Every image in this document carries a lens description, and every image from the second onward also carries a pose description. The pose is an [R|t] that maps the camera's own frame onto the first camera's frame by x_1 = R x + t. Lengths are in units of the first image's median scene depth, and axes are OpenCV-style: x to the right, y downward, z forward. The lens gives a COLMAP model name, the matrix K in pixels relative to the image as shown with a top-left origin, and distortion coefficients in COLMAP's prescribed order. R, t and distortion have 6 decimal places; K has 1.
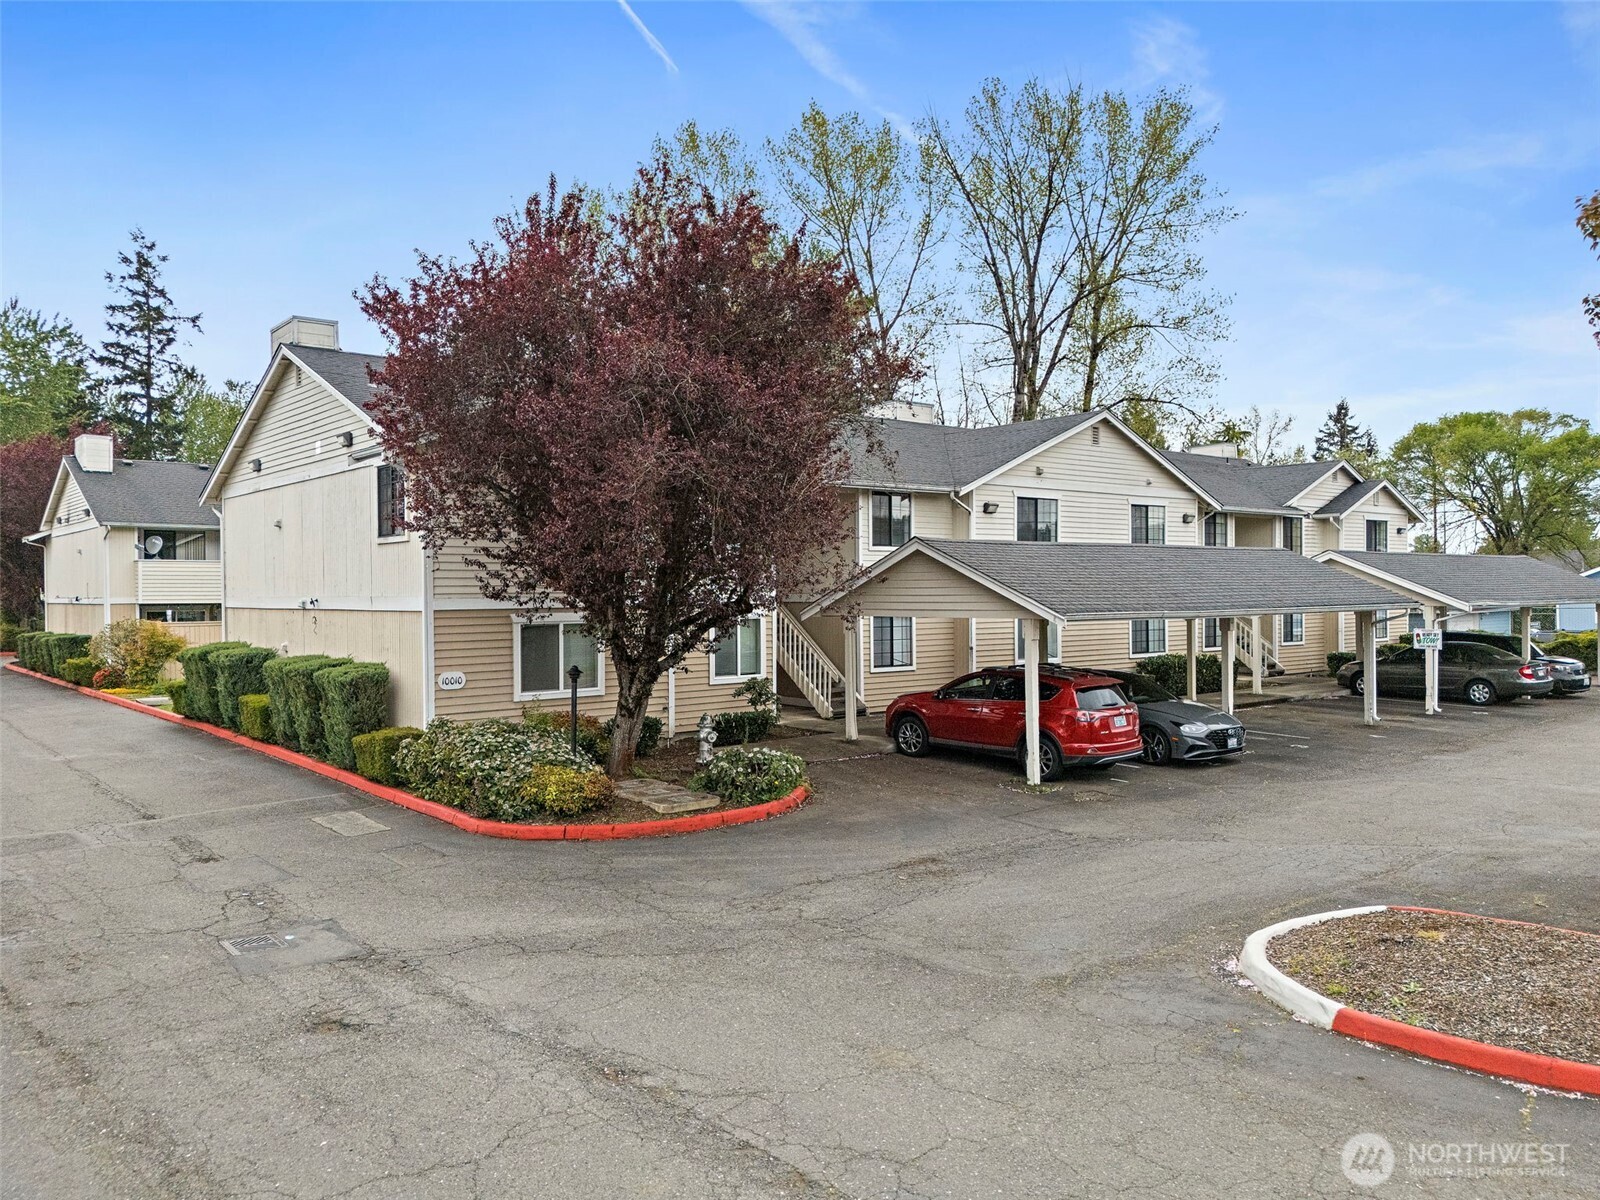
lens RADIAL K [[1206.6, 0, 800.0], [0, 1206.6, 600.0], [0, 0, 1]] dist [0.087712, -0.088632]
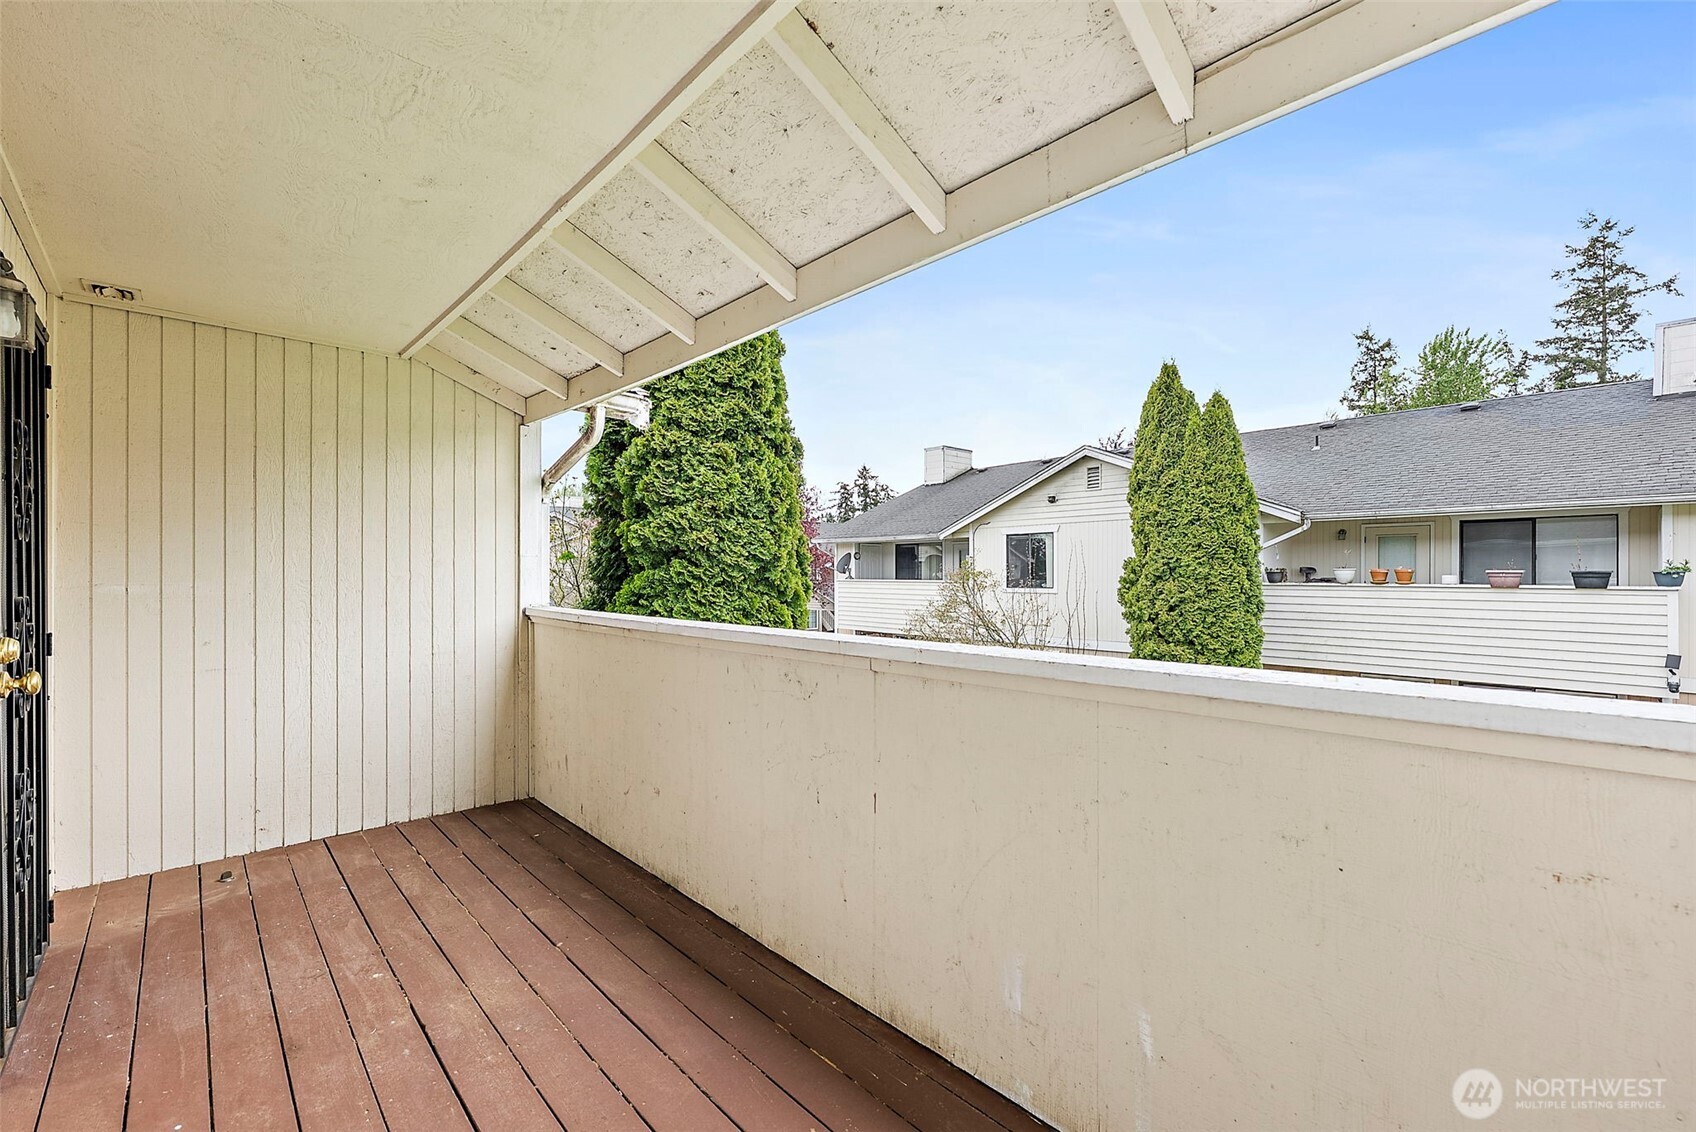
lens RADIAL K [[715.2, 0, 856.7], [0, 715.2, 564.3], [0, 0, 1]] dist [-0.000442, 0.000127]
pose [[0.065530, -0.002251, -0.997848, -0.007432], [-0.008709, 0.999958, -0.002828, -0.016079], [0.997813, 0.008875, 0.065508, 0.386345]]
